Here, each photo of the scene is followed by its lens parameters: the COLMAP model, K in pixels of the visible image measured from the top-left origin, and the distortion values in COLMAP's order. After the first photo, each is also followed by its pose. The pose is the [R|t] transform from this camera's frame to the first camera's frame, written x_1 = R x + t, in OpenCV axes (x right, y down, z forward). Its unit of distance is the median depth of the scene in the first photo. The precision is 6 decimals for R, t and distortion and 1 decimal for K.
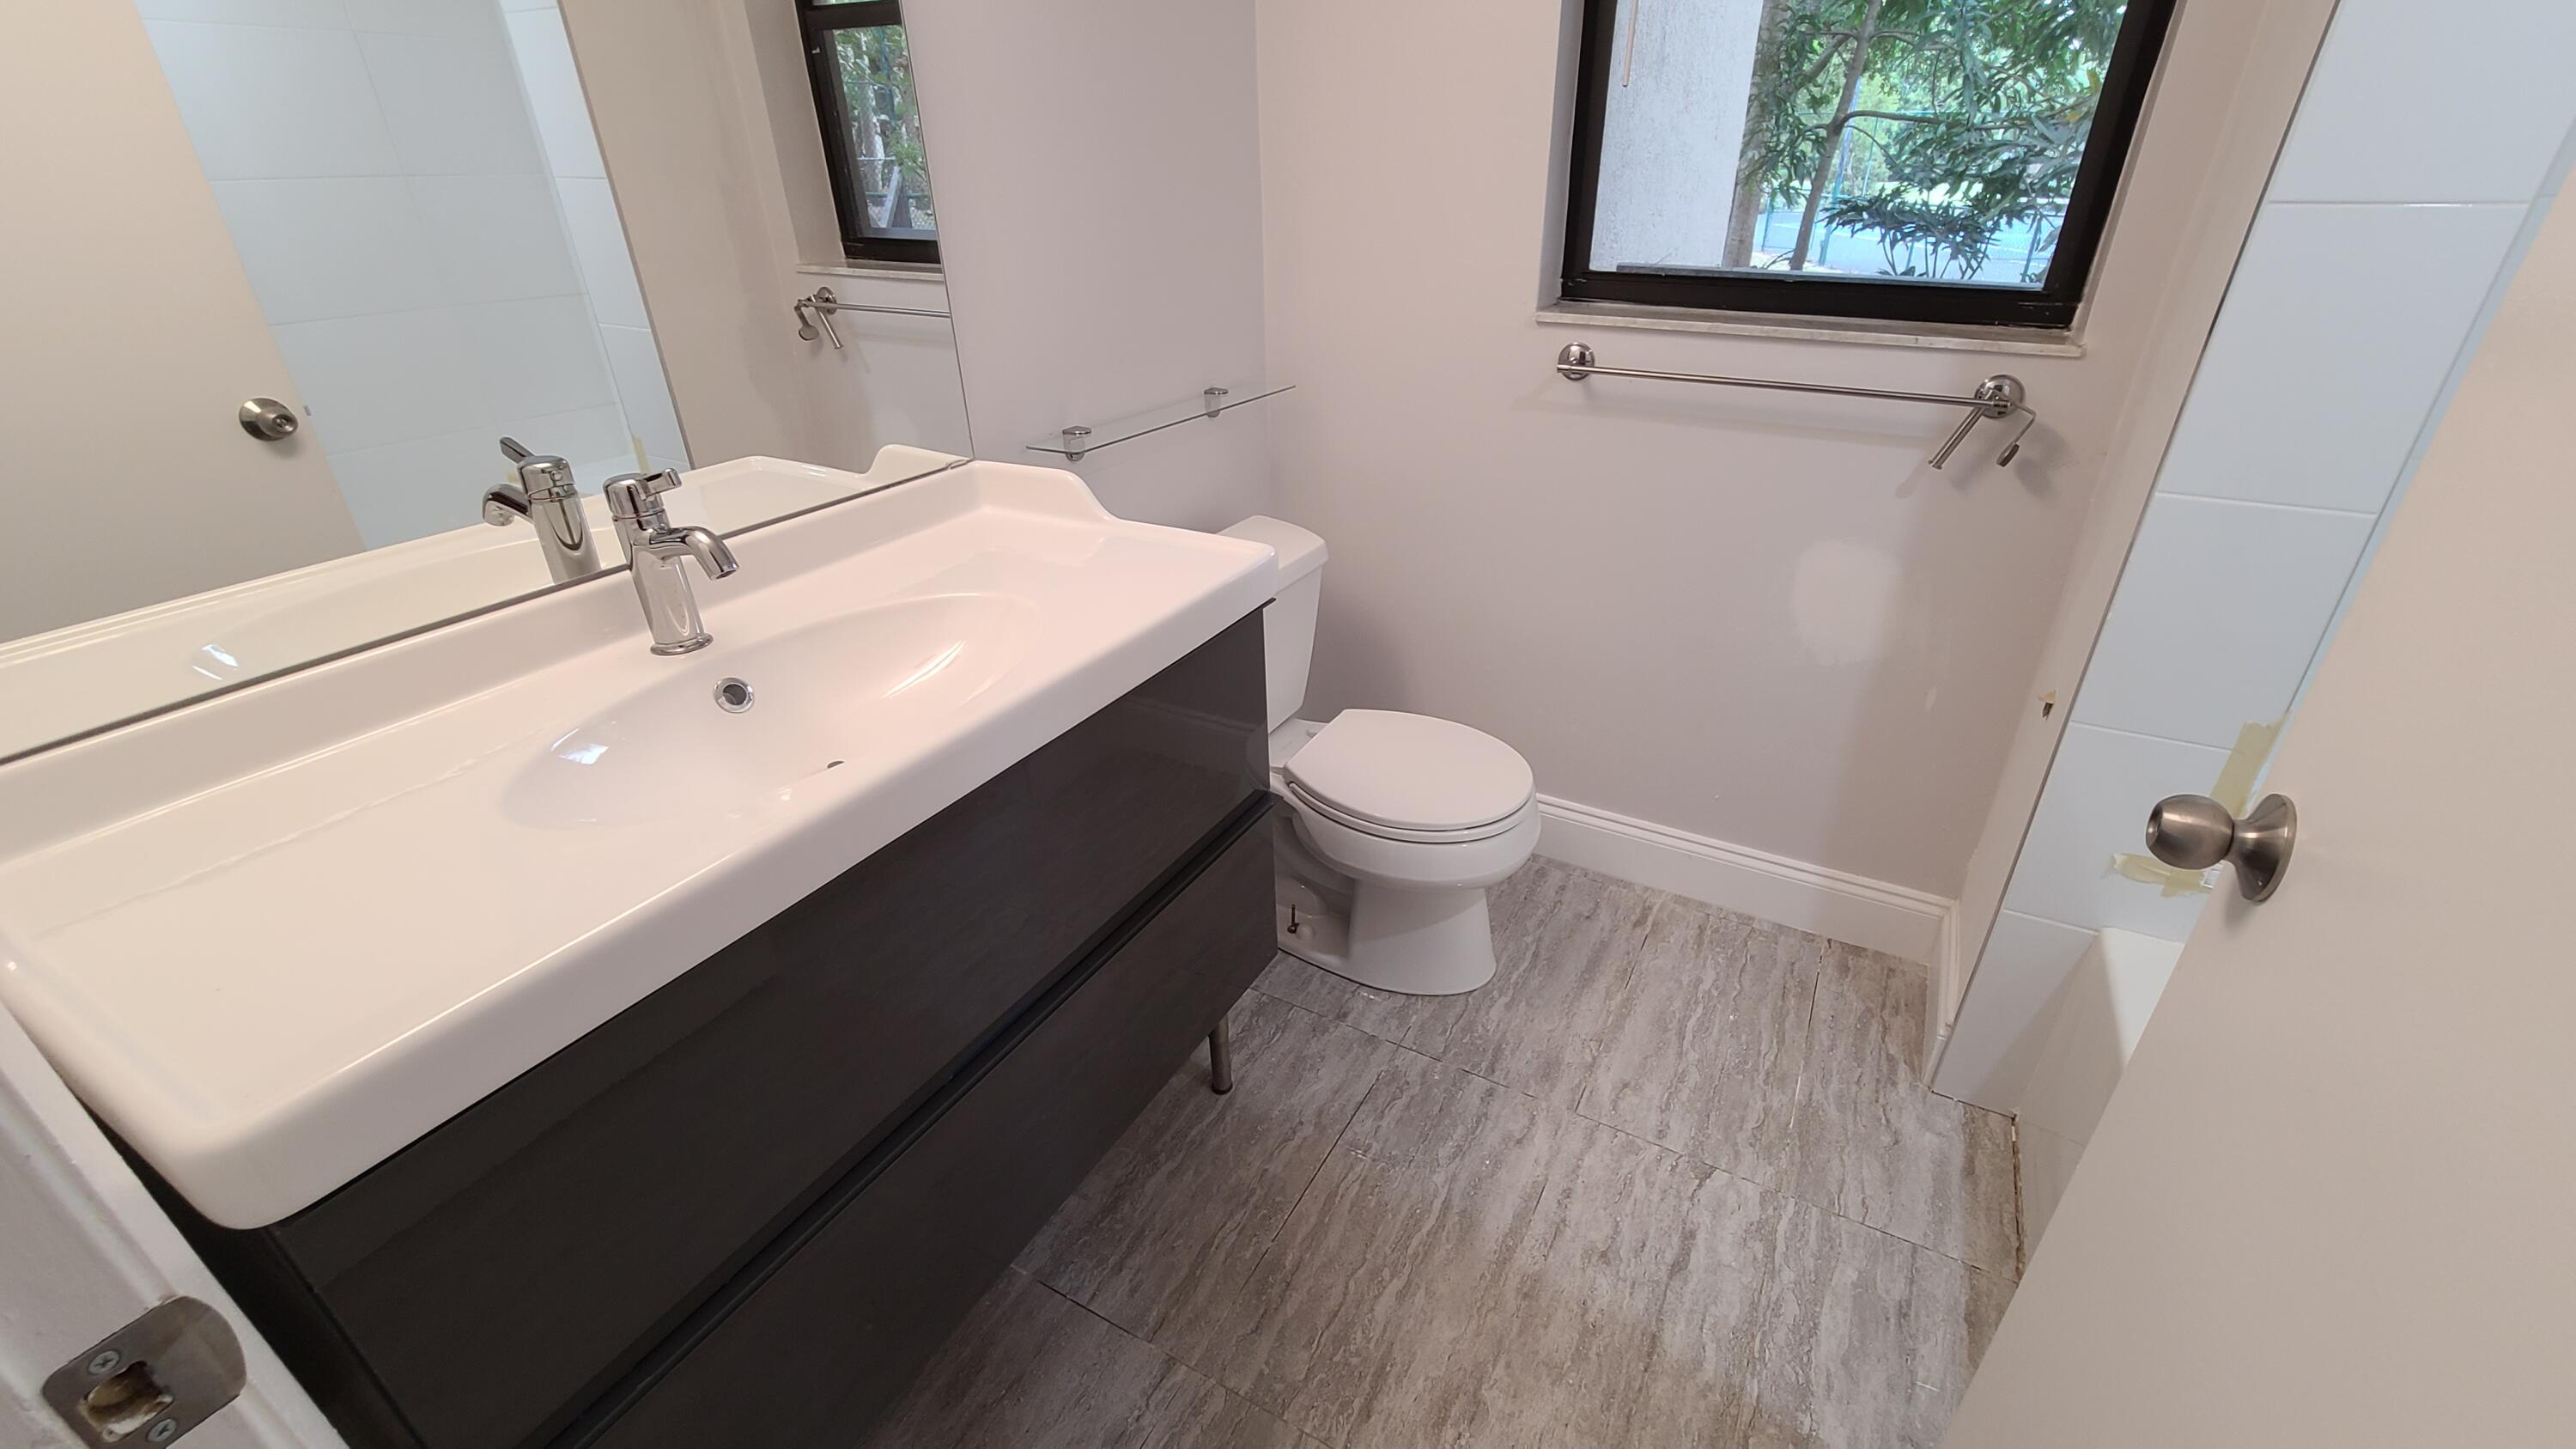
lens RADIAL K [[1053.4, 0, 1302.4], [0, 1053.4, 731.6], [0, 0, 1]] dist [-0.002604, -0.002169]
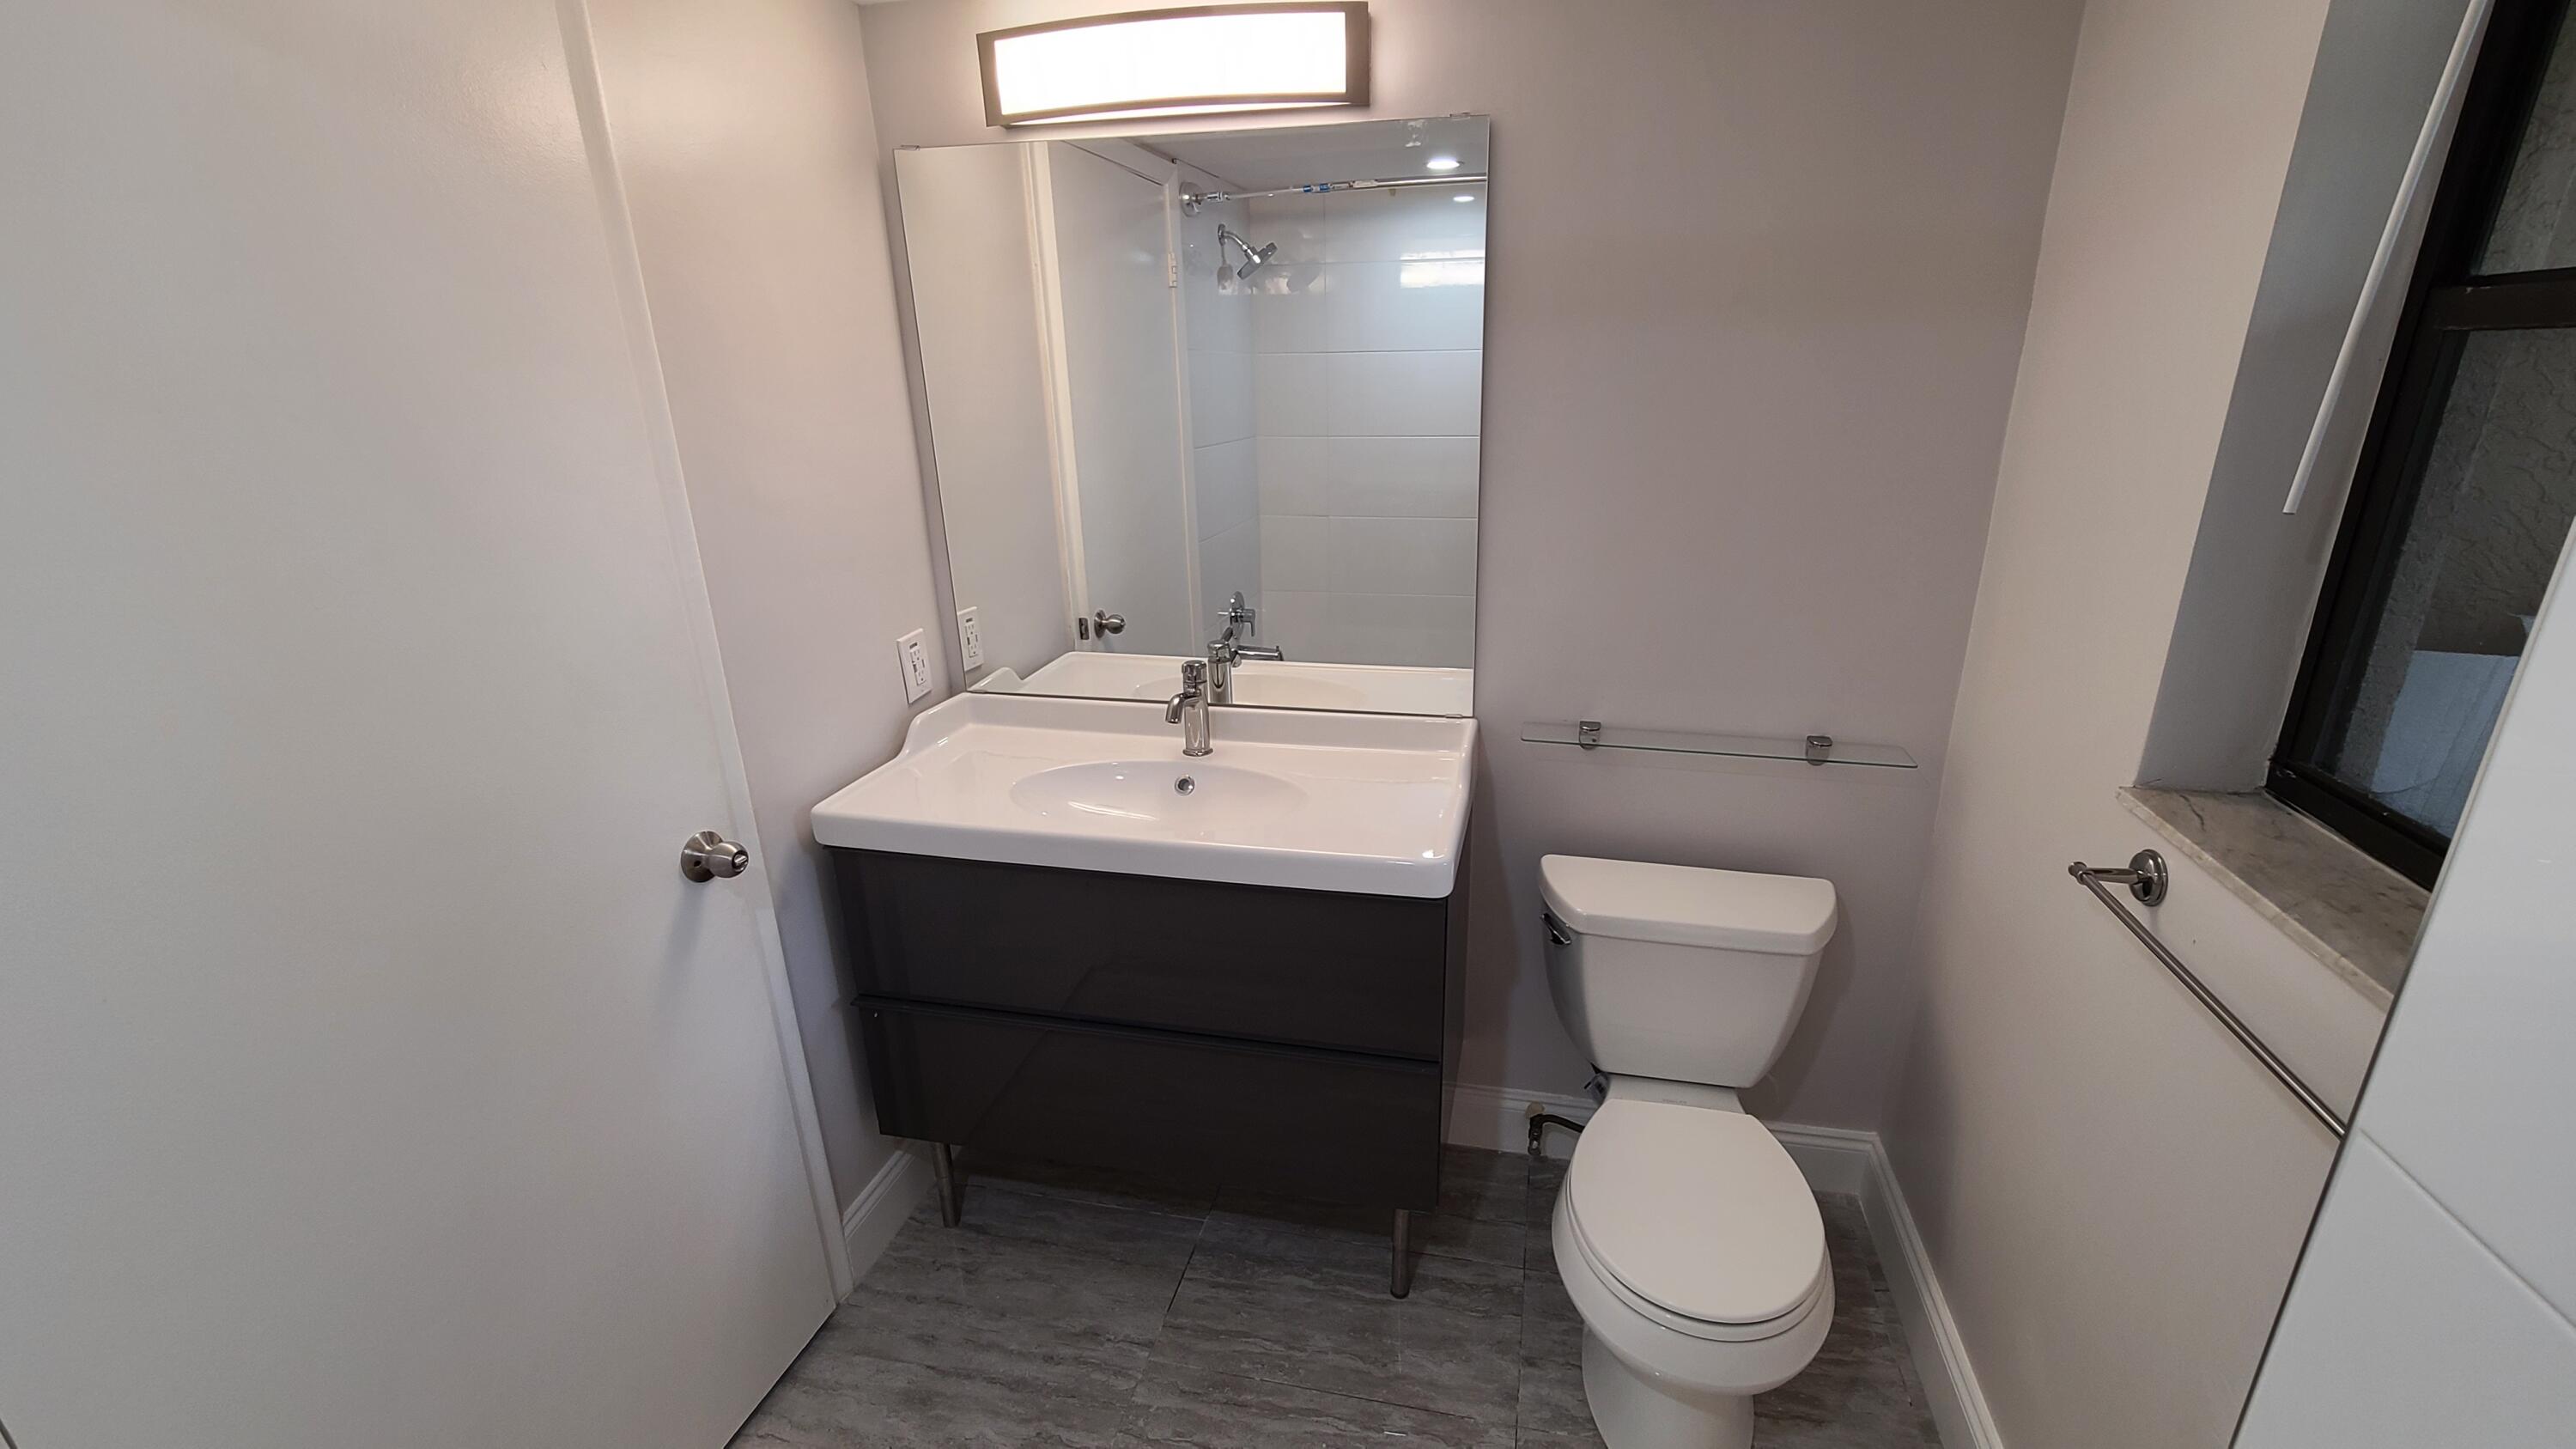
lens RADIAL K [[1053.4, 0, 1341.2], [0, 1053.4, 710.6], [0, 0, 1]] dist [-0.002604, -0.002169]
pose [[0.290270, 0.313260, -0.904219, 0.813443], [-0.438693, 0.883323, 0.165192, -0.407025], [0.850466, 0.348724, 0.393827, 0.339923]]
